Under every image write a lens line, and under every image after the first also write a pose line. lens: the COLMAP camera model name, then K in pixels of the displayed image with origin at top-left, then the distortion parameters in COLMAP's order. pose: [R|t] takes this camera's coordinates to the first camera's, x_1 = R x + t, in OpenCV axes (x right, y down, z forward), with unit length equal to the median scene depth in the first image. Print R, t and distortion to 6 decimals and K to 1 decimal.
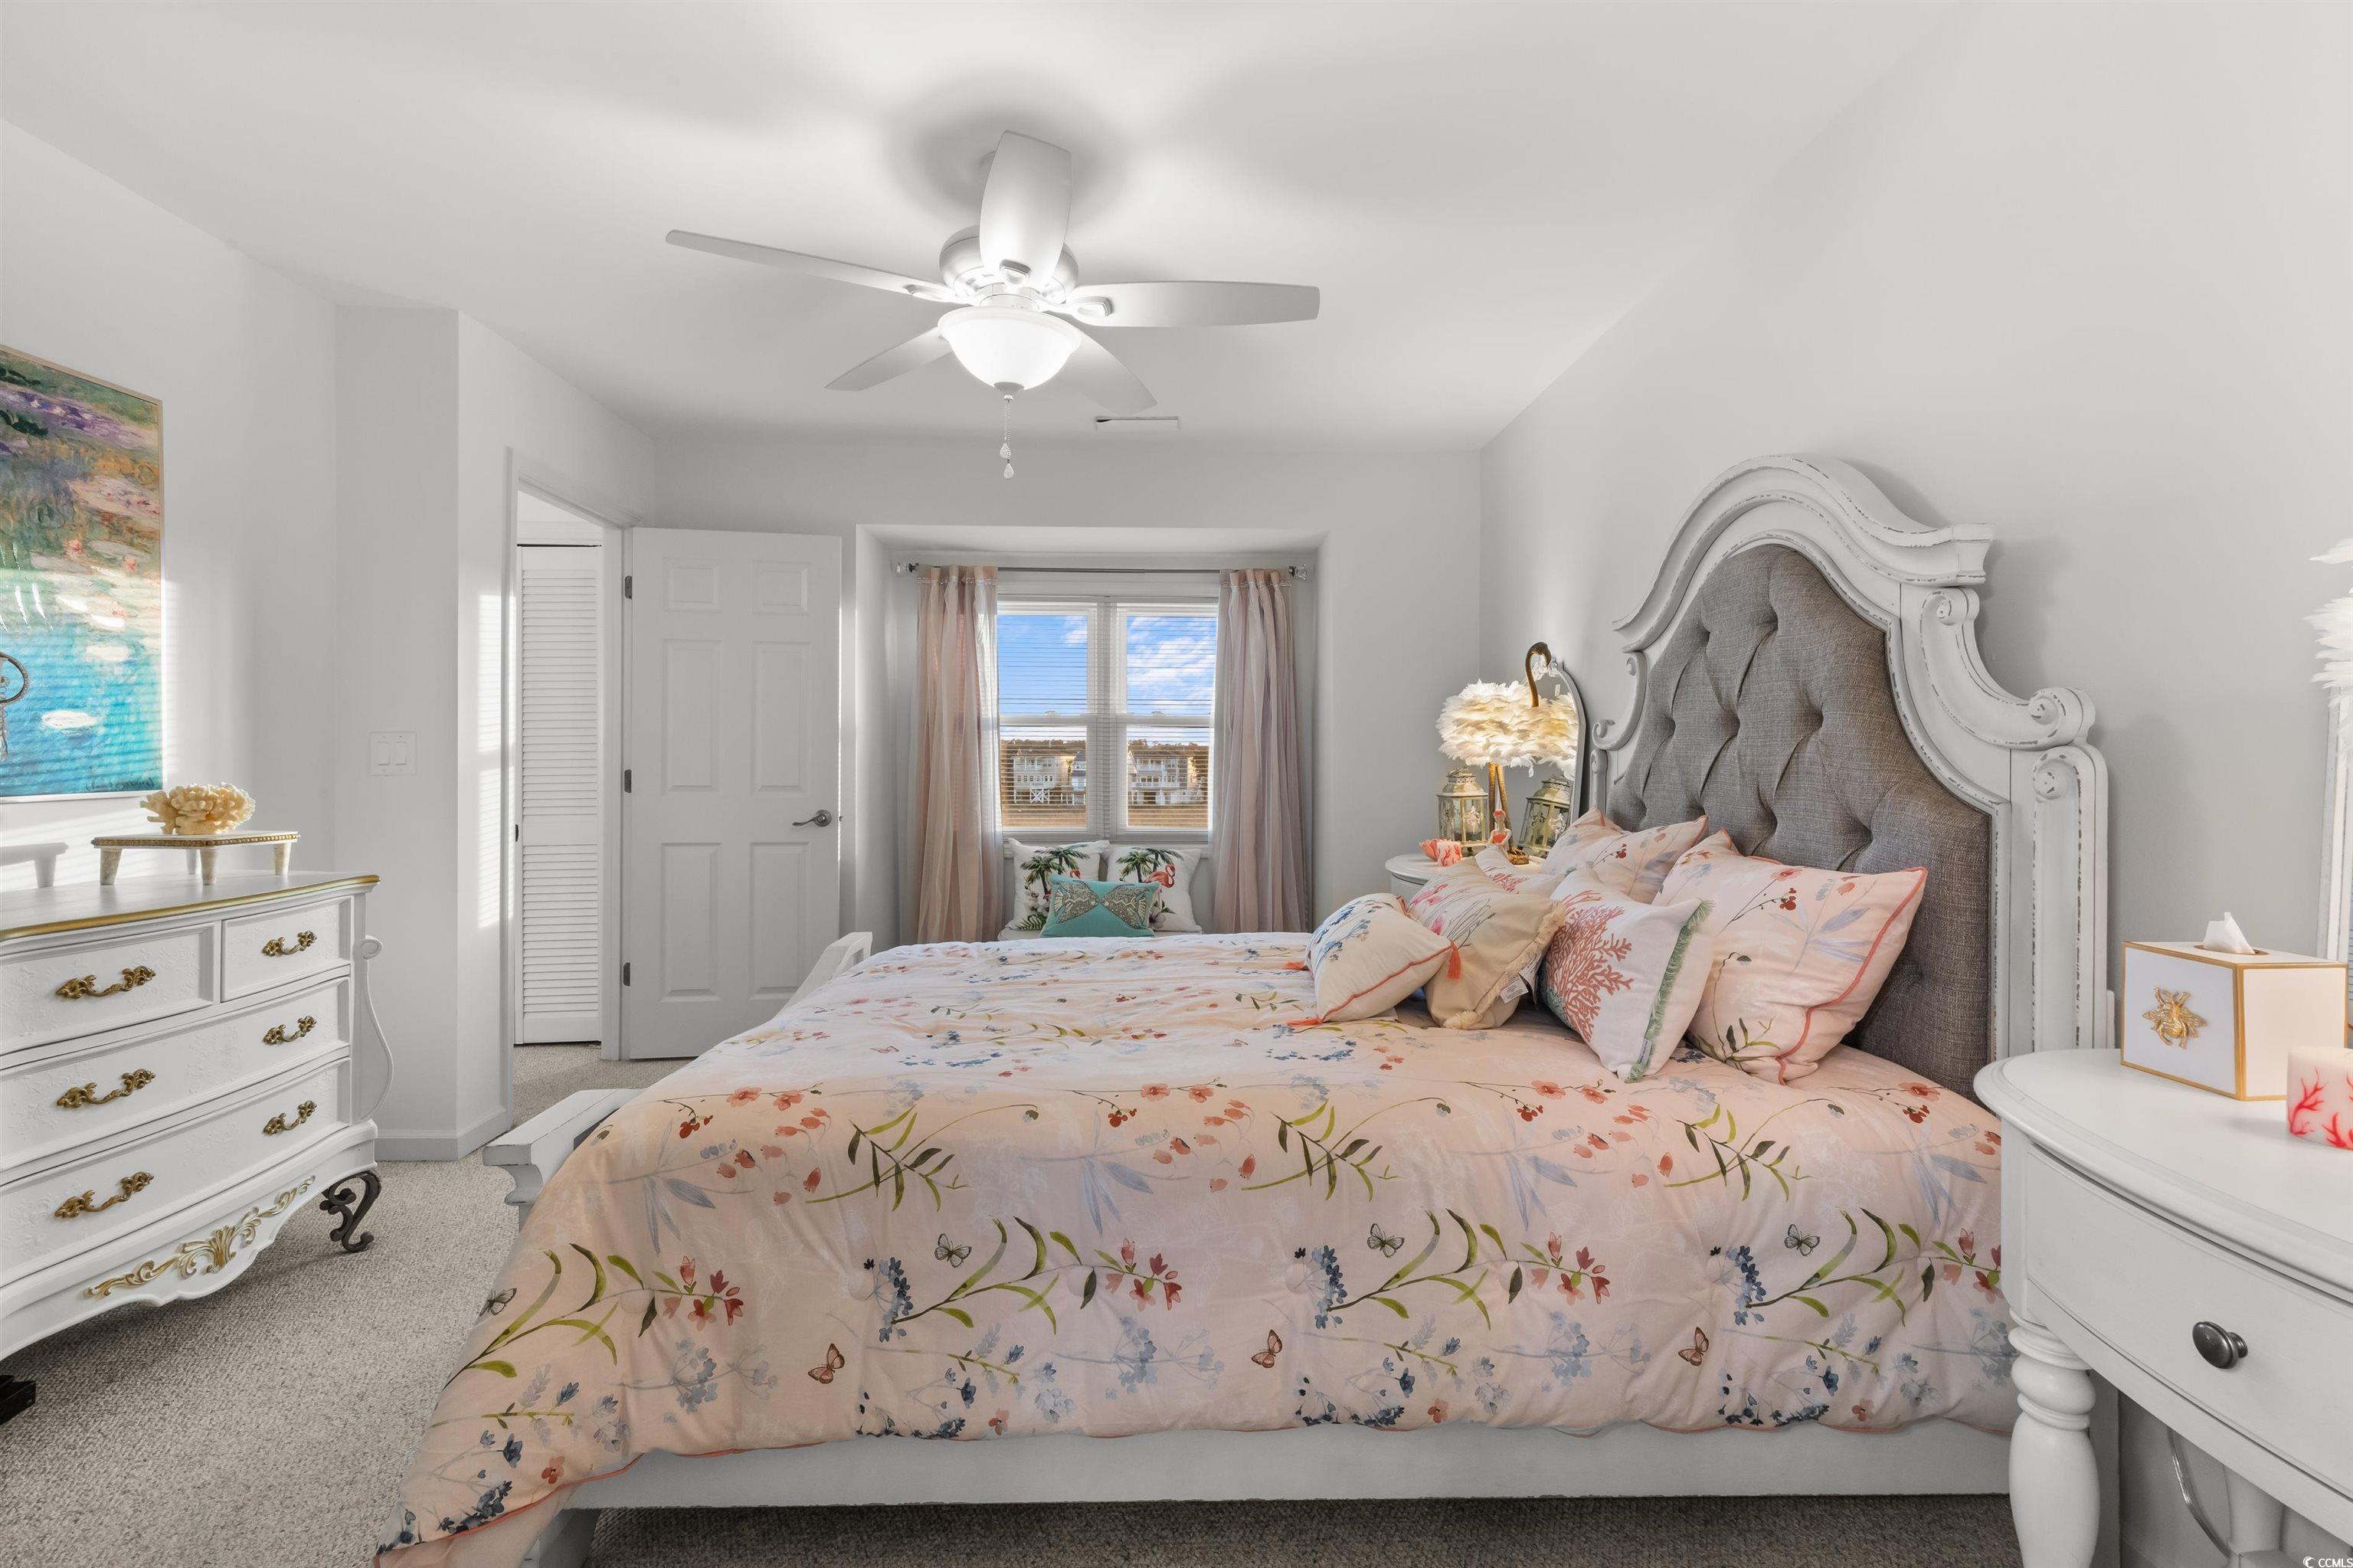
lens RADIAL K [[1066.9, 0, 1176.5], [0, 1066.9, 784.0], [0, 0, 1]] dist [0.003994, -0.000080]
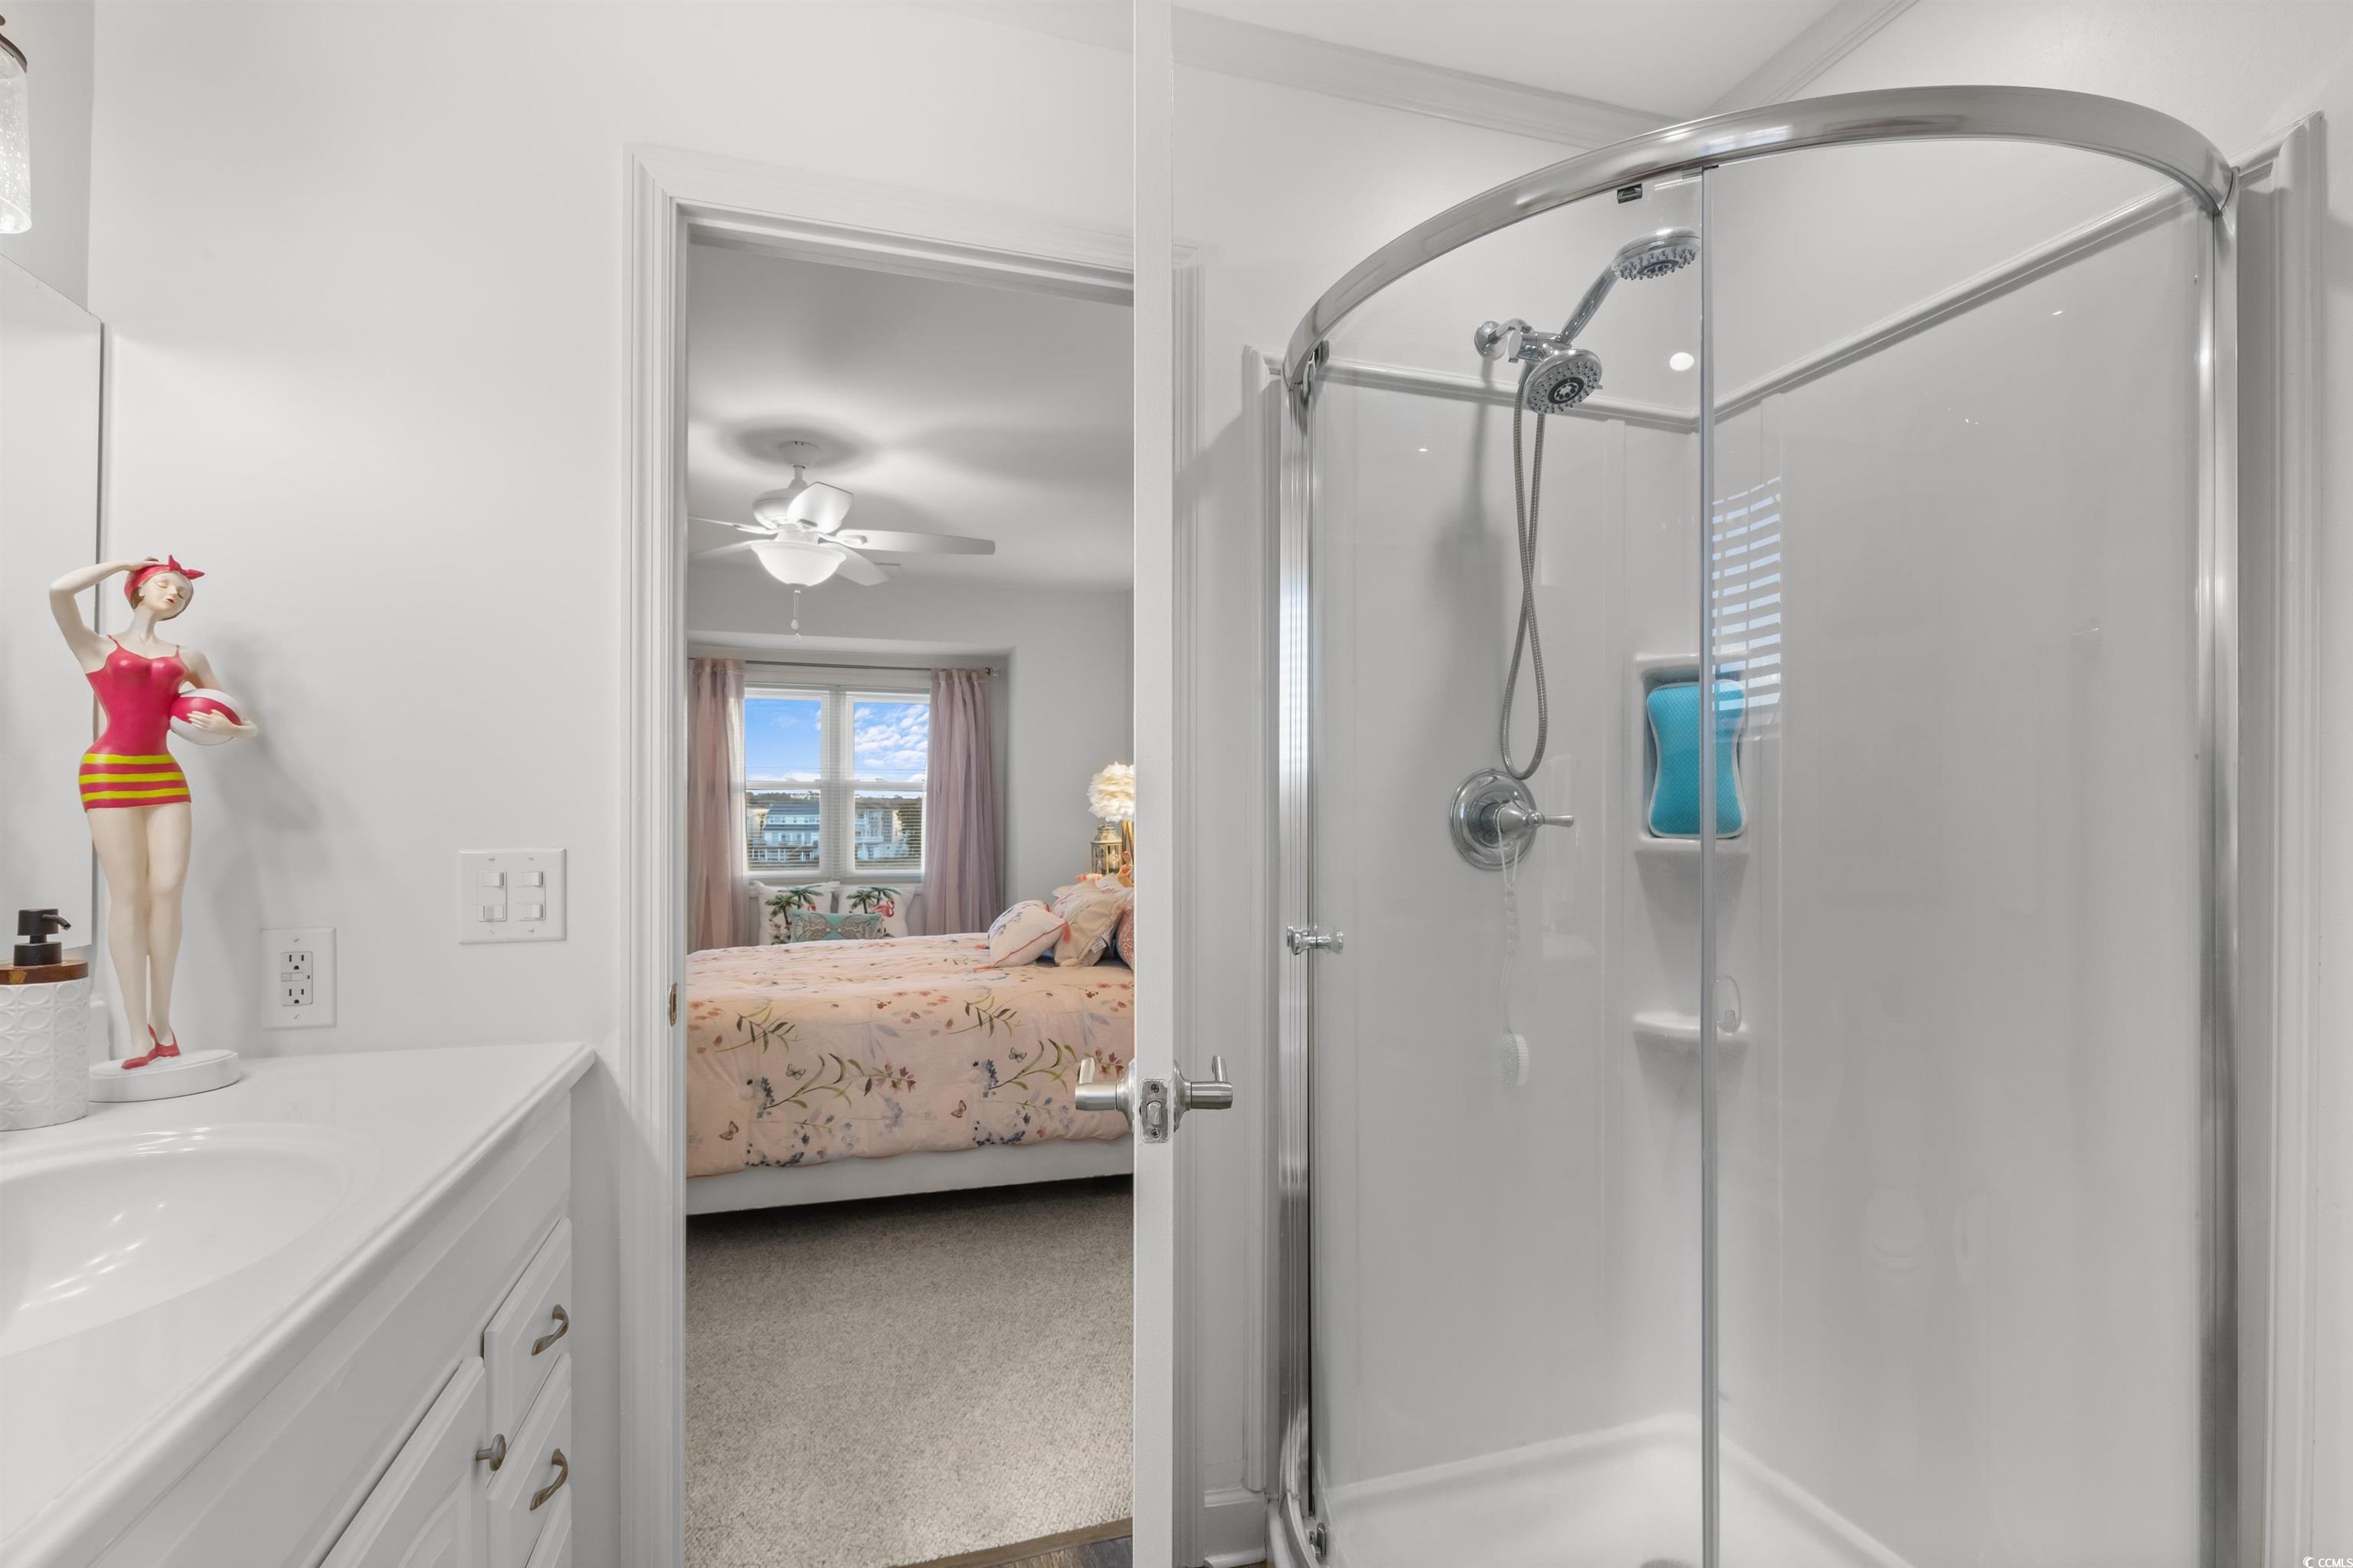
lens RADIAL K [[1093.2, 0, 1193.9], [0, 1093.2, 794.4], [0, 0, 1]] dist [0.006991, 0.000035]
pose [[0.960800, 0.004898, 0.277198, -0.048760], [0.005899, 0.999256, -0.038104, 0.005527], [-0.277178, 0.038246, 0.960057, -0.851262]]
